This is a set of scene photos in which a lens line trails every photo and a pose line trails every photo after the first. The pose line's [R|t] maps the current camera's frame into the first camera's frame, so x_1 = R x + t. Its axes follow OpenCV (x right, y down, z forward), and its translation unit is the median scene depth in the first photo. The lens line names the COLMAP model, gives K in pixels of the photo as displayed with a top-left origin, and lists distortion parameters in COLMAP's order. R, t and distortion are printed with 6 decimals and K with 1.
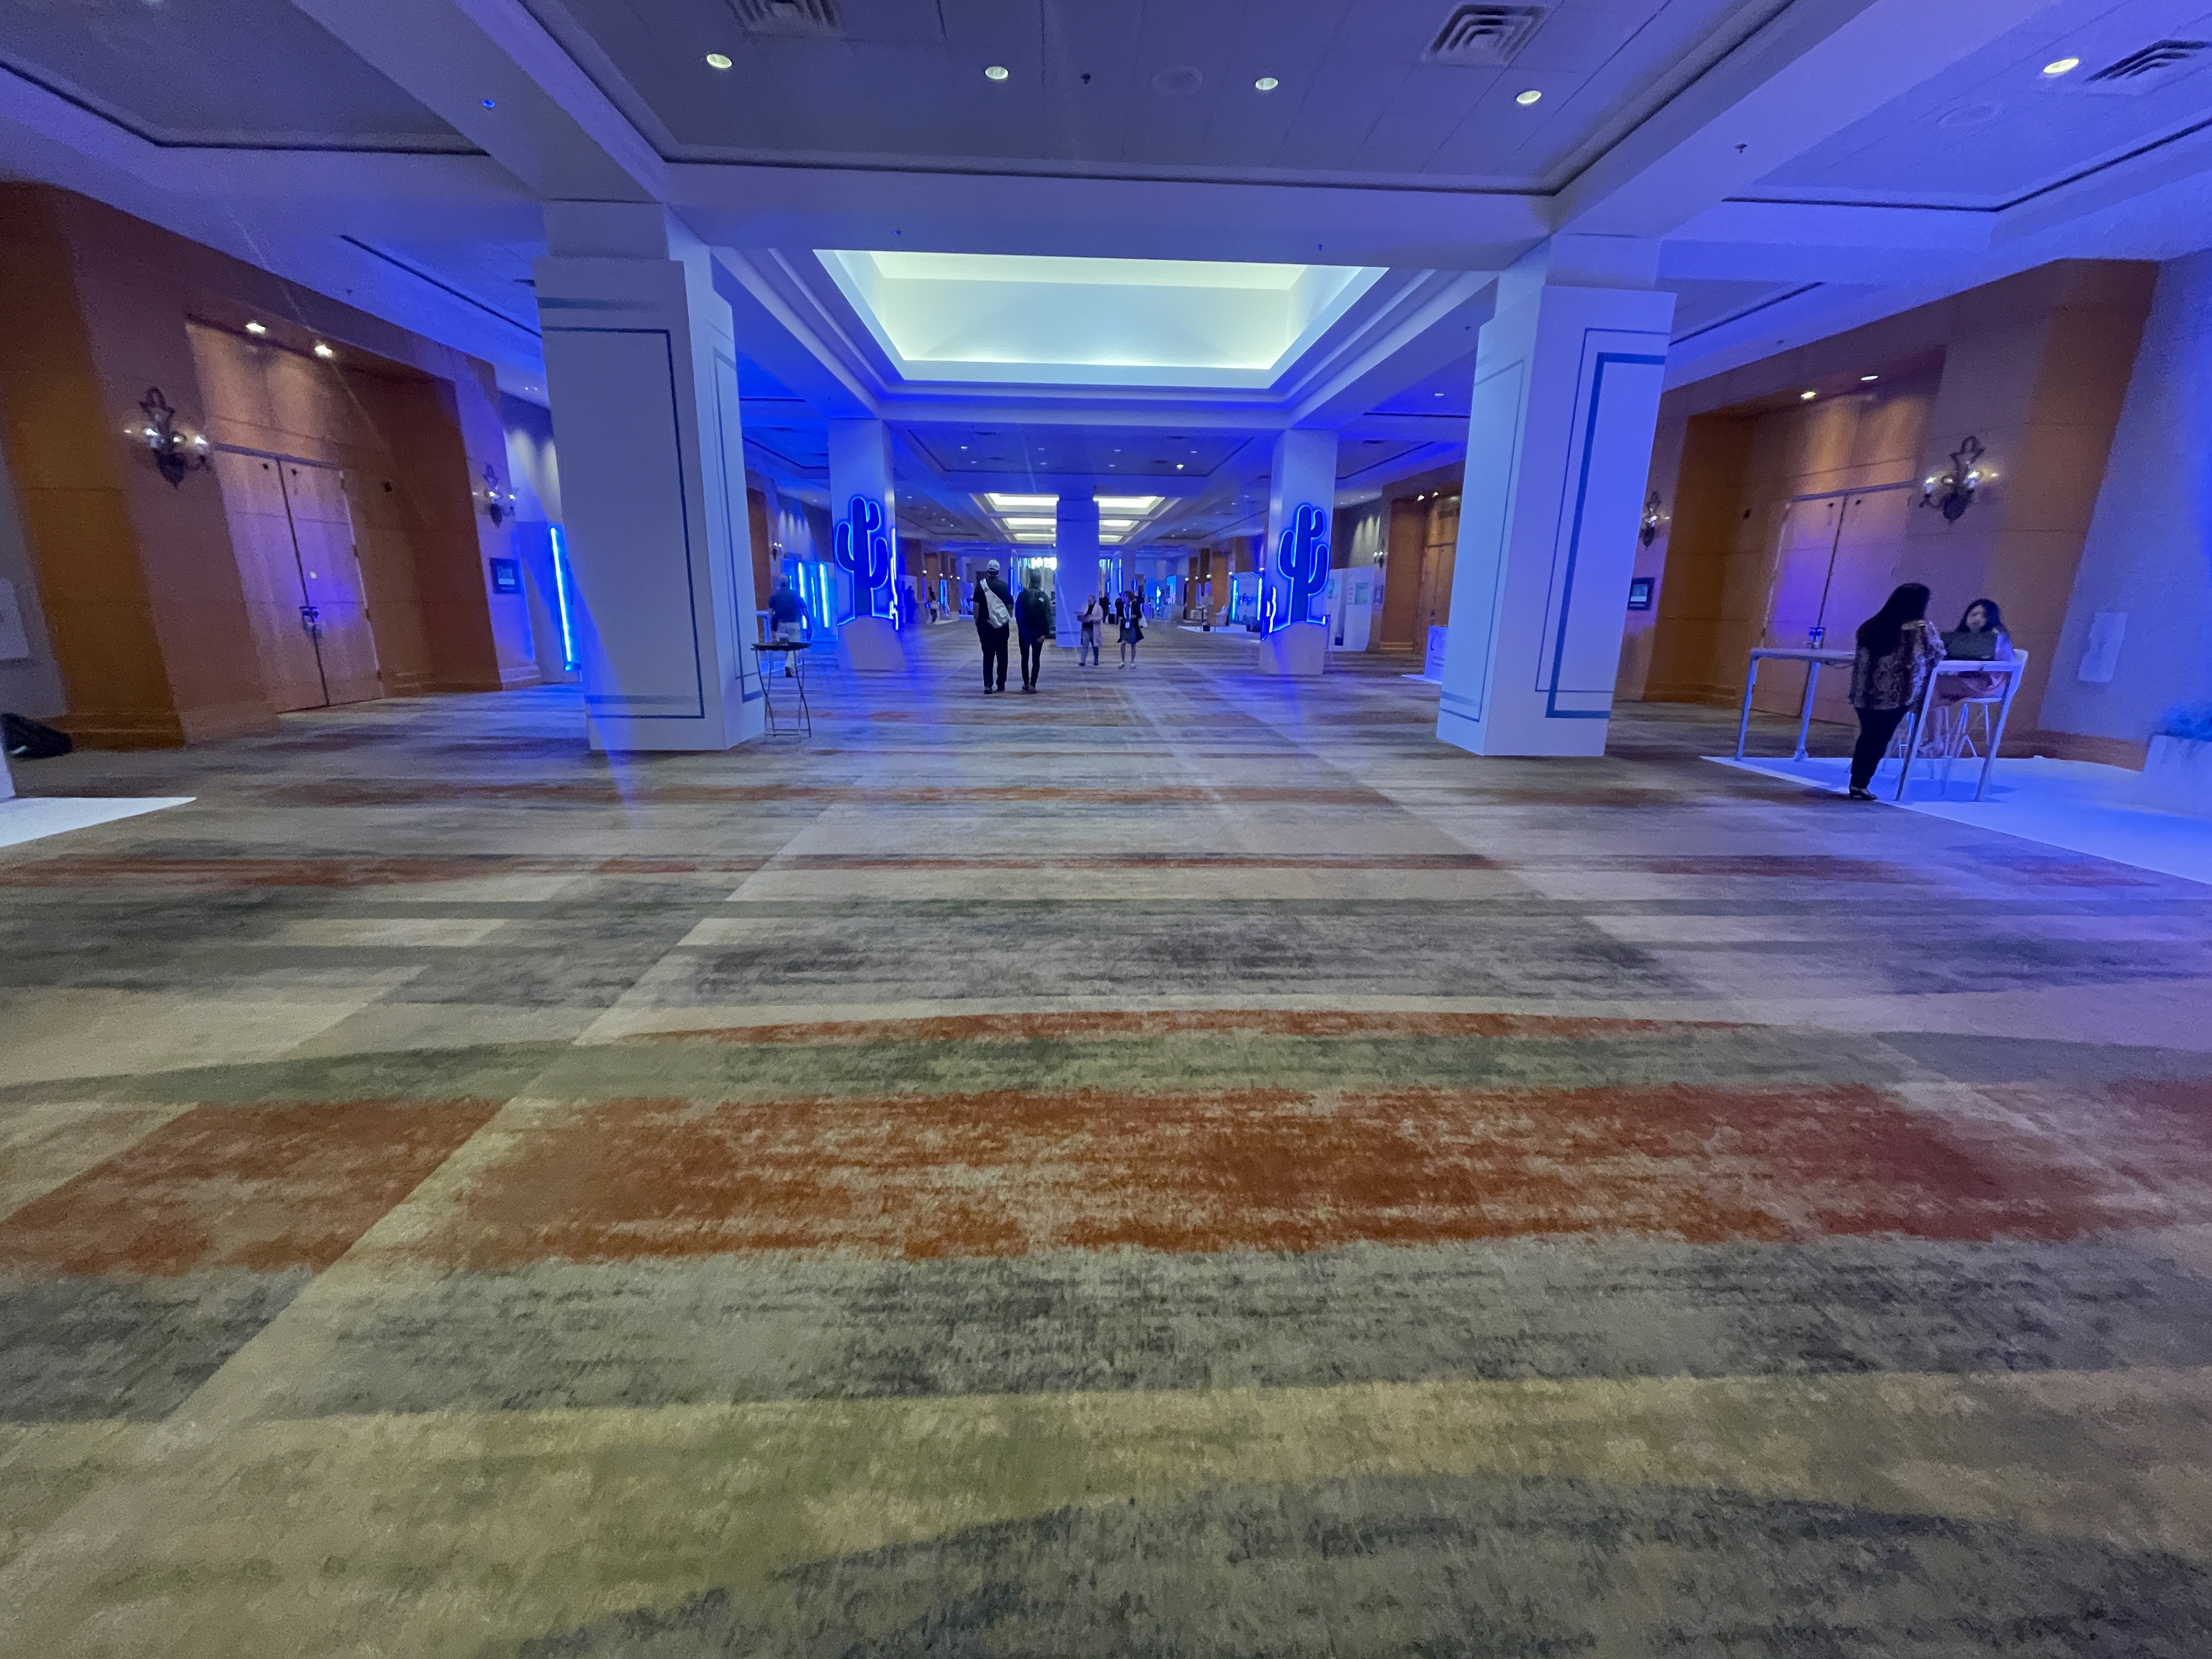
lens RADIAL K [[895.0, 0, 1100.8], [0, 895.0, 836.8], [0, 0, 1]] dist [-0.000364, 0.000109]
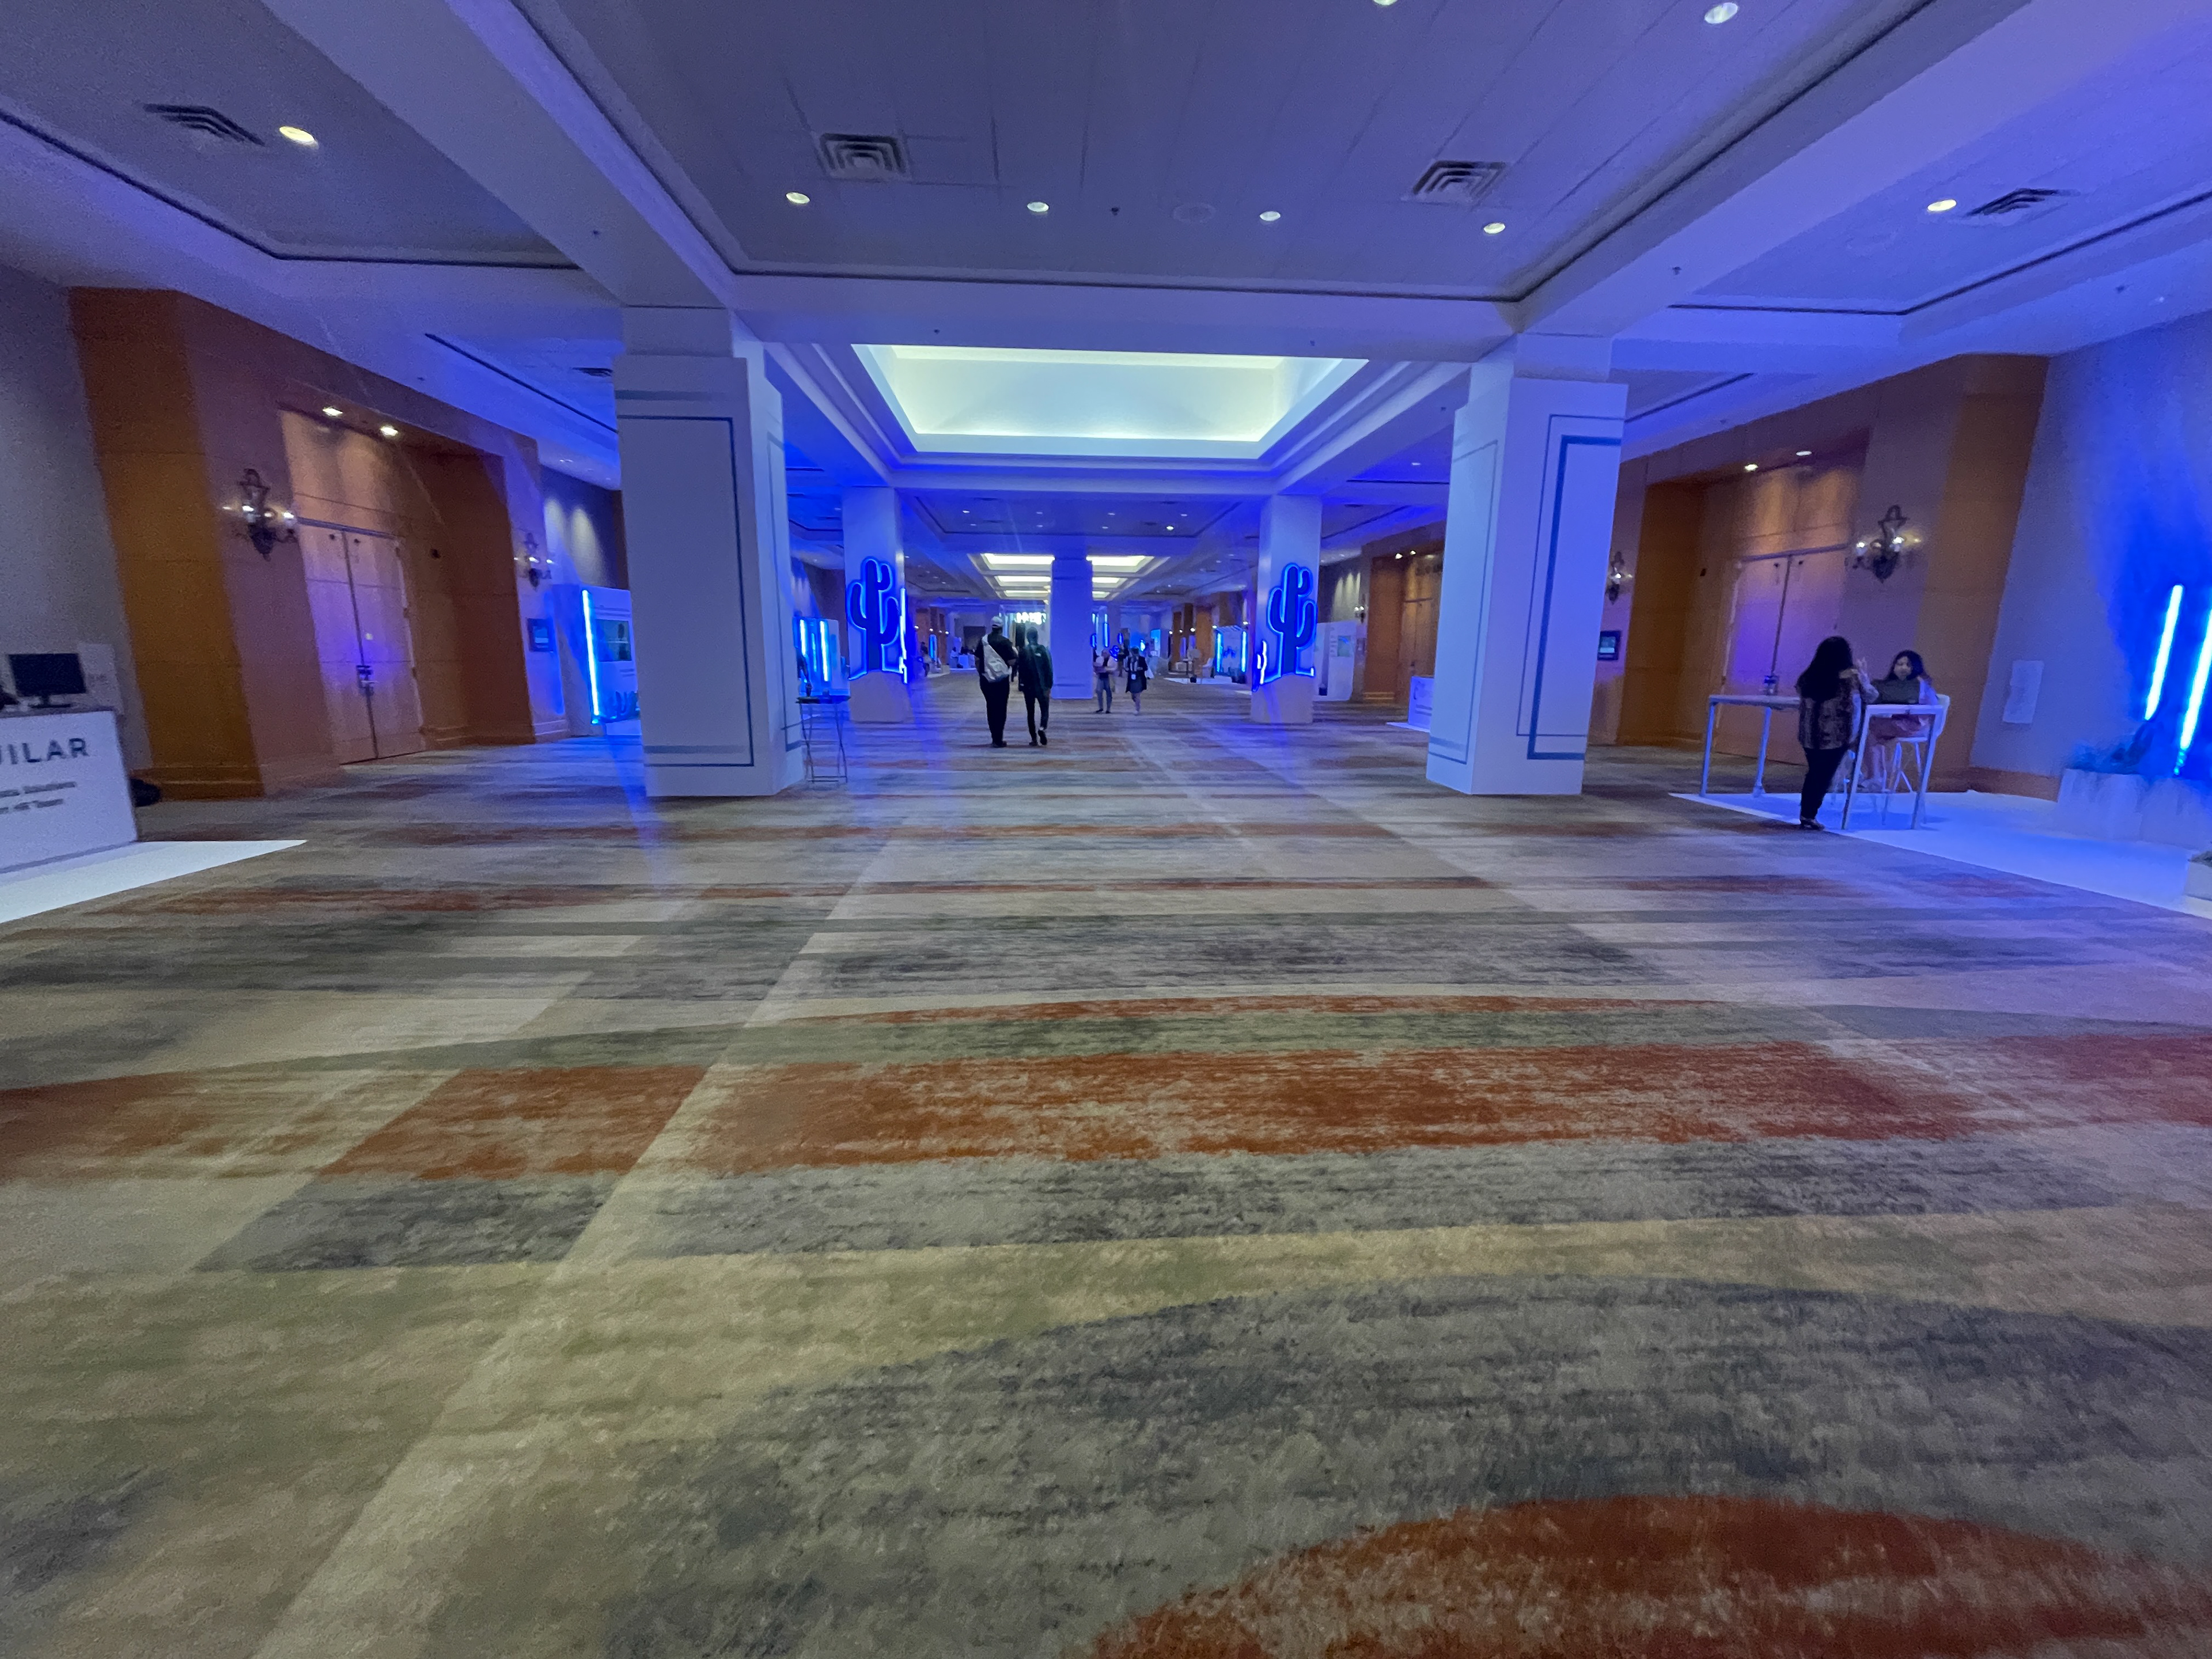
lens RADIAL K [[895.0, 0, 1099.9], [0, 895.0, 836.8], [0, 0, 1]] dist [-0.000364, 0.000109]
pose [[0.999799, -0.009291, 0.017765, -0.074426], [0.010263, 0.998407, -0.055481, 0.027652], [-0.017221, 0.055652, 0.998302, -0.129036]]
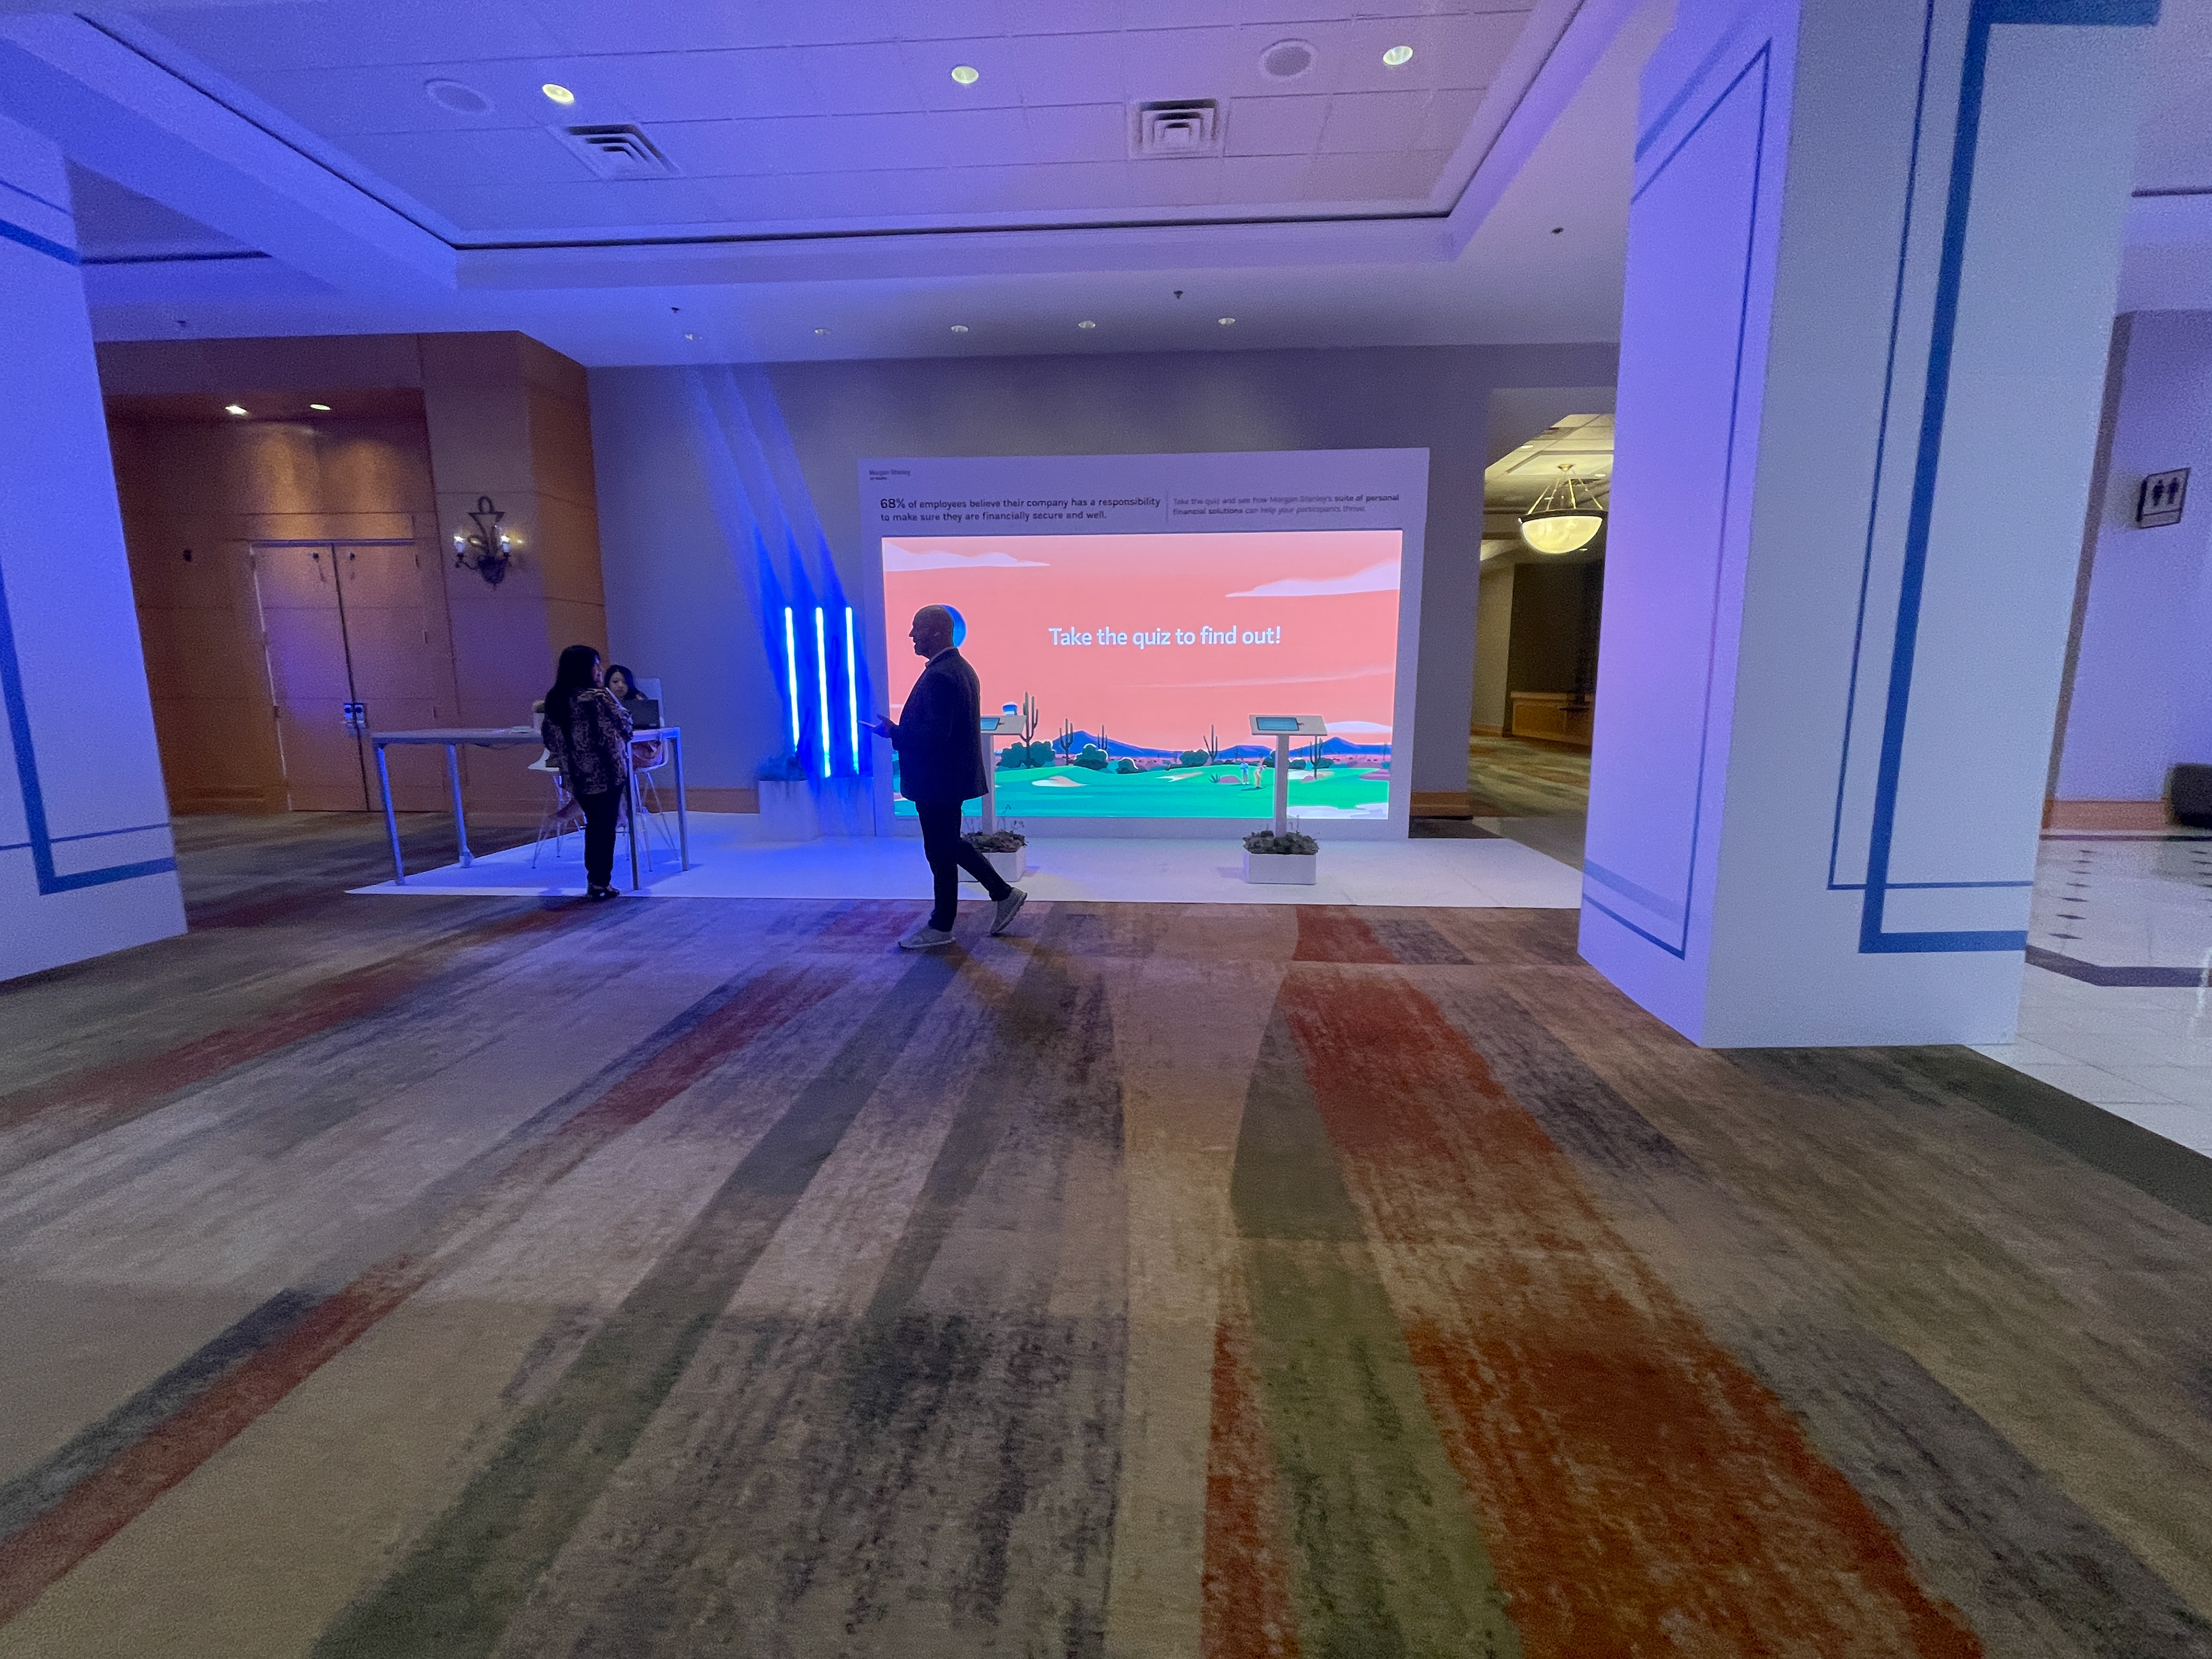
lens RADIAL K [[895.0, 0, 1095.9], [0, 895.0, 826.7], [0, 0, 1]] dist [-0.000364, 0.000109]
pose [[0.110026, -0.175102, 0.978383, 0.114200], [0.262372, 0.954561, 0.141333, -0.139928], [-0.958674, 0.241150, 0.150968, 0.554900]]
